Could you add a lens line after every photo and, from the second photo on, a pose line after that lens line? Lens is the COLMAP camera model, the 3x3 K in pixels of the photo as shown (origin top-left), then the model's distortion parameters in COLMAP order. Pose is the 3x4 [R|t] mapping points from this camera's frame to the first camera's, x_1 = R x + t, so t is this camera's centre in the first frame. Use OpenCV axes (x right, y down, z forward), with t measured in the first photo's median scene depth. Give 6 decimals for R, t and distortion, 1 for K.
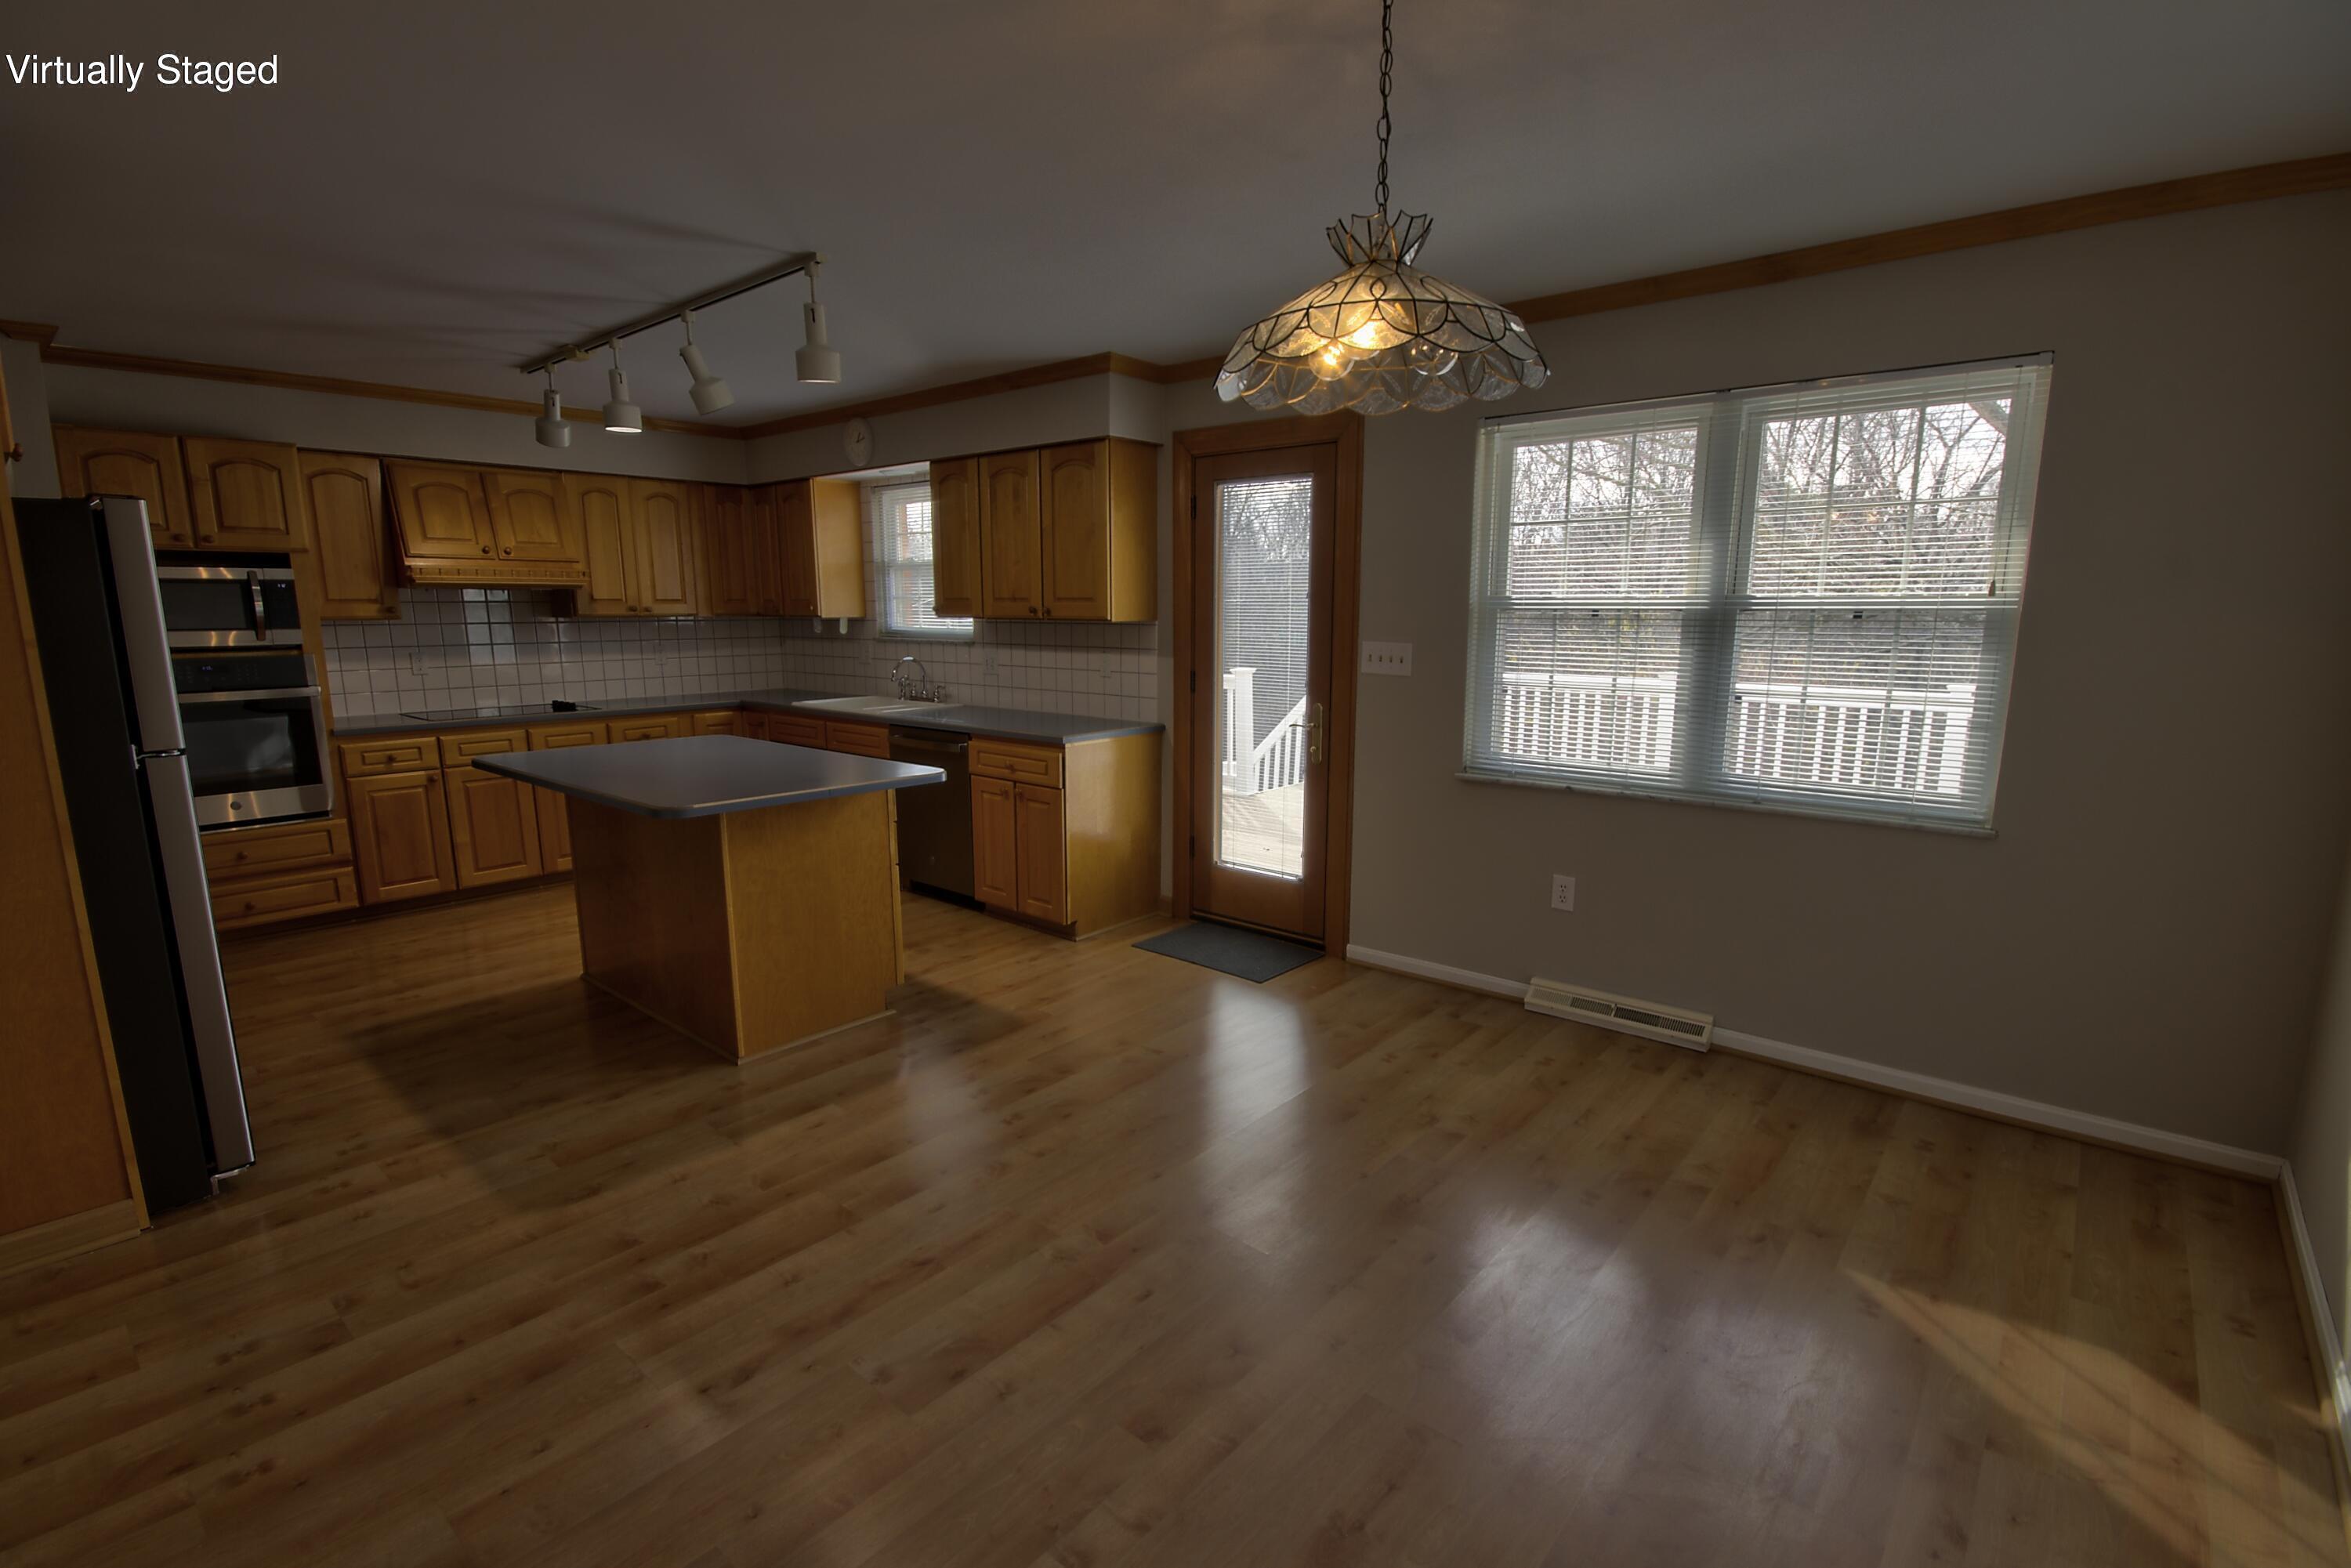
lens RADIAL K [[1089.2, 0, 1179.6], [0, 1089.2, 793.9], [0, 0, 1]] dist [-0.001481, -0.001988]
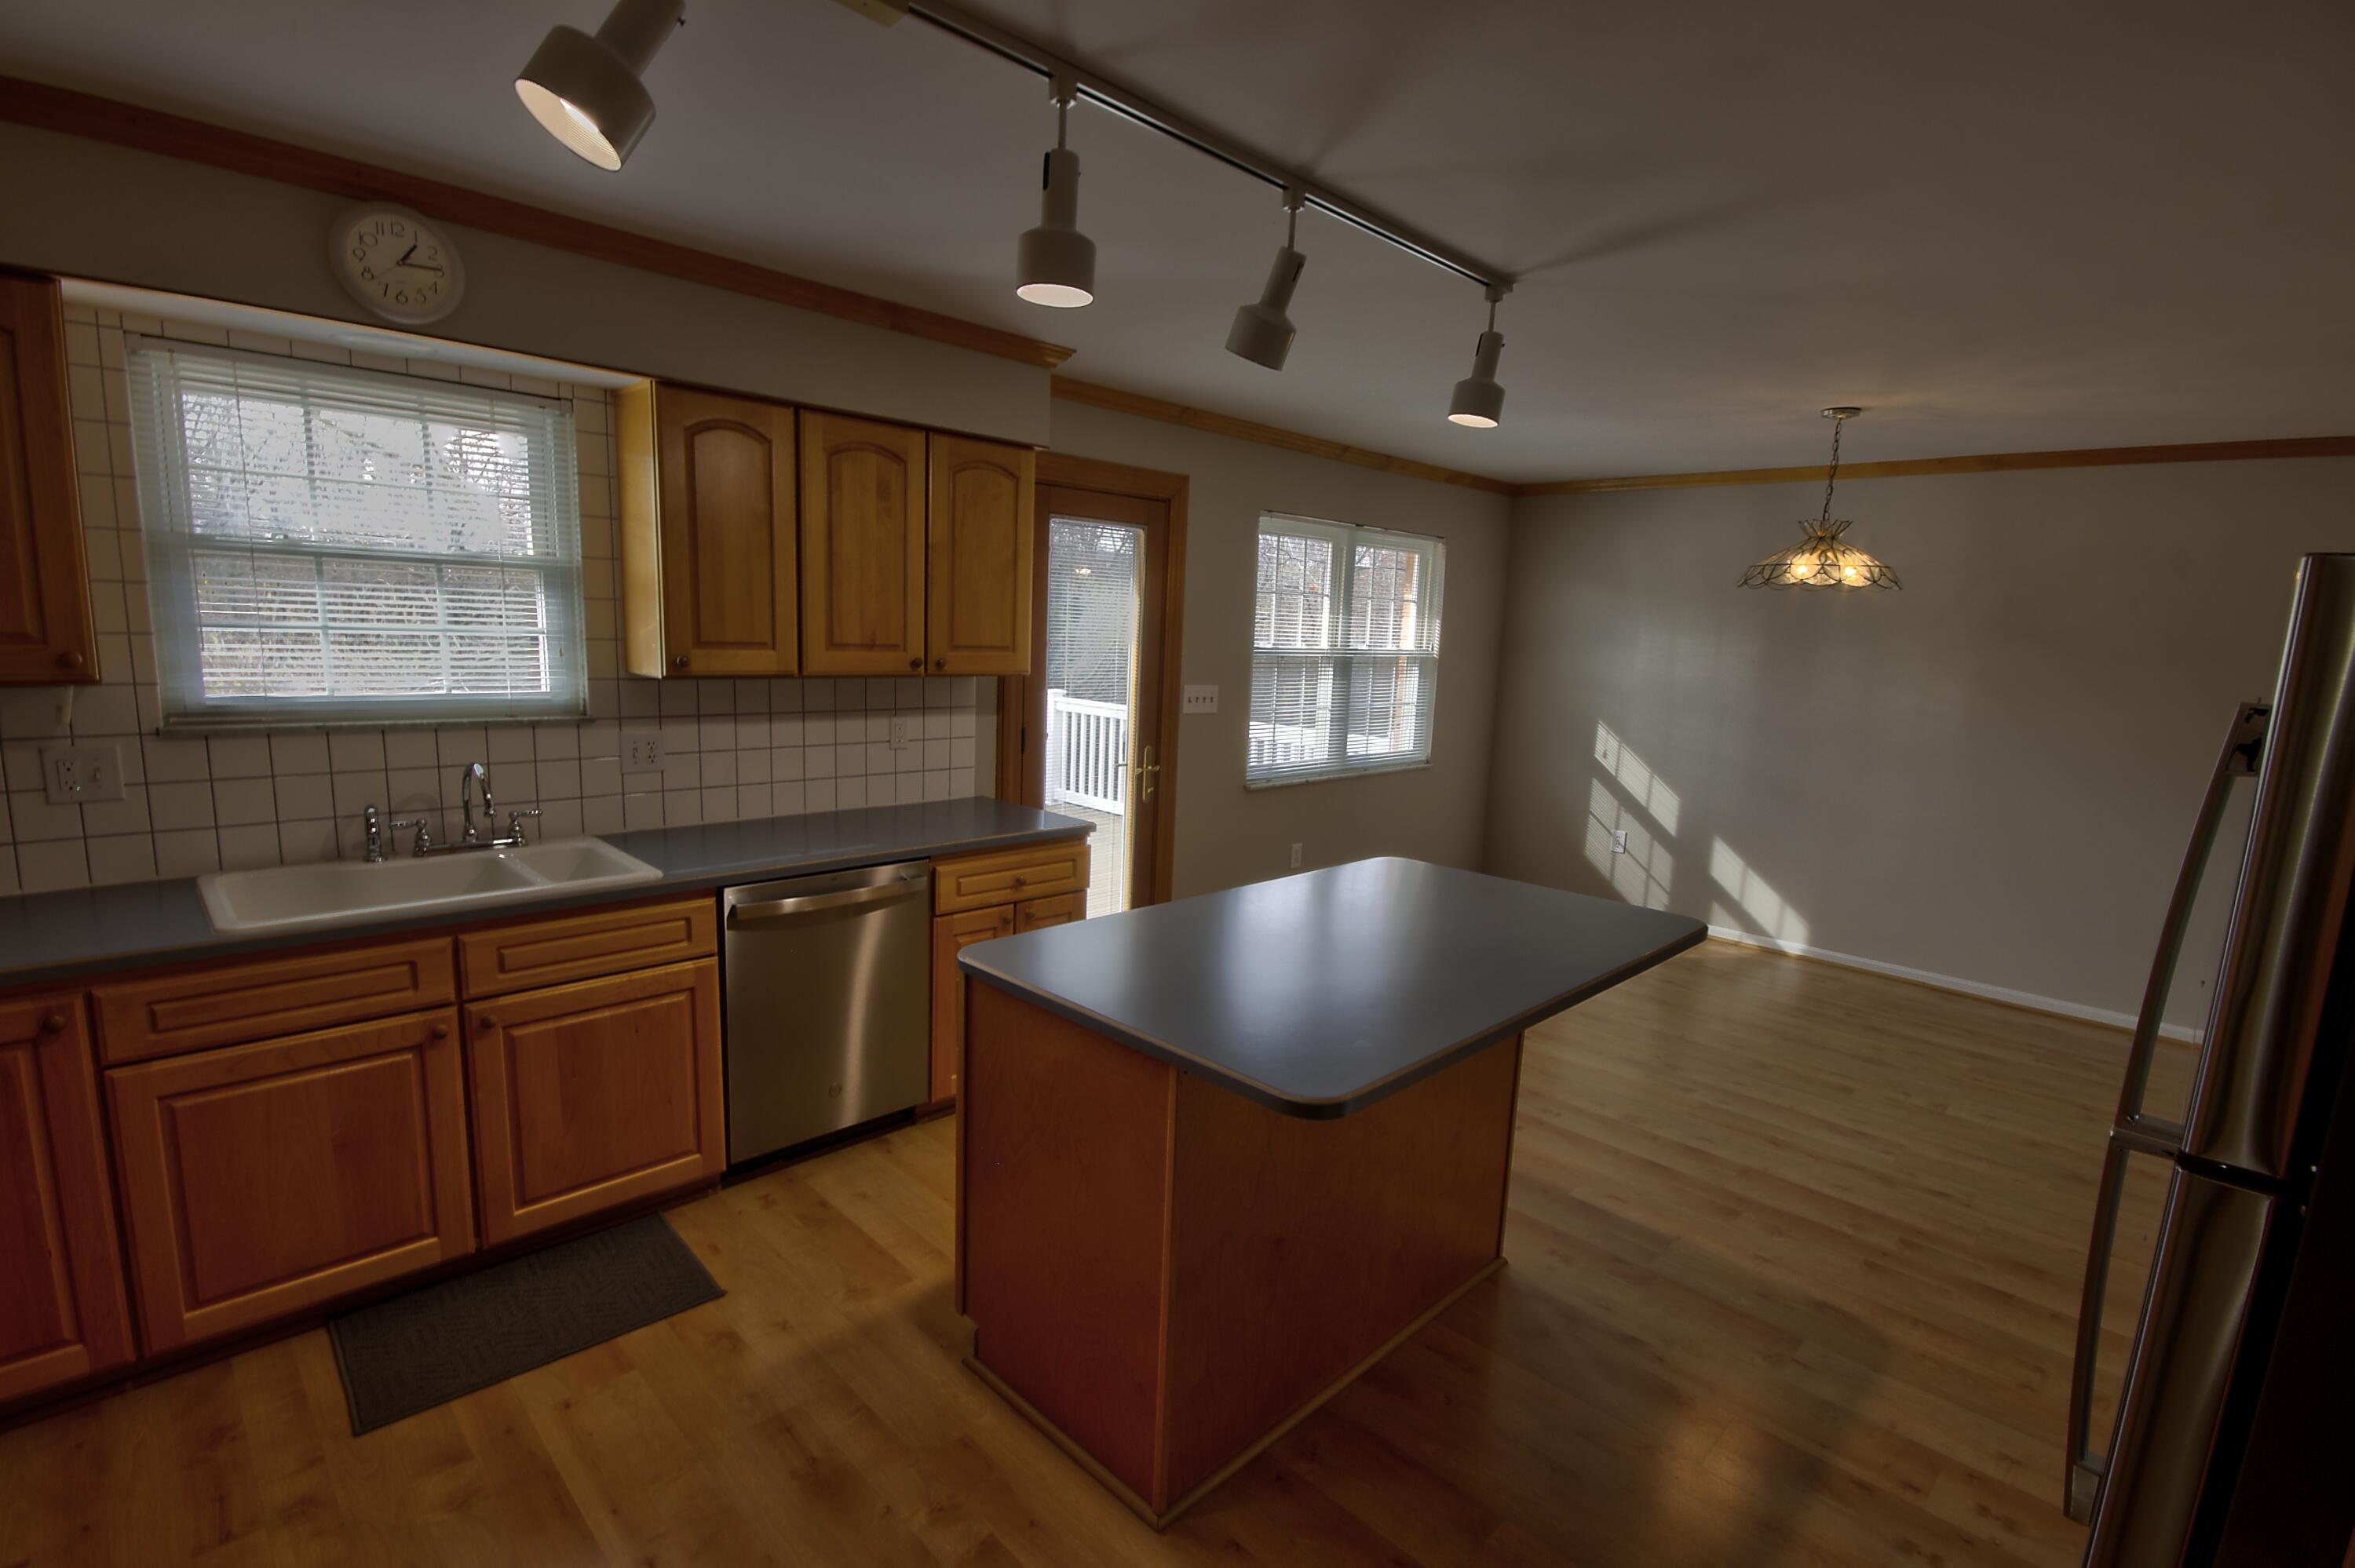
lens RADIAL K [[1091.0, 0, 1177.7], [0, 1091.0, 790.1], [0, 0, 1]] dist [-0.001481, -0.001988]
pose [[0.075486, -0.152624, 0.985397, -1.140567], [0.130762, 0.981198, 0.141957, -0.233951], [-0.988536, 0.118137, 0.094024, 1.101943]]
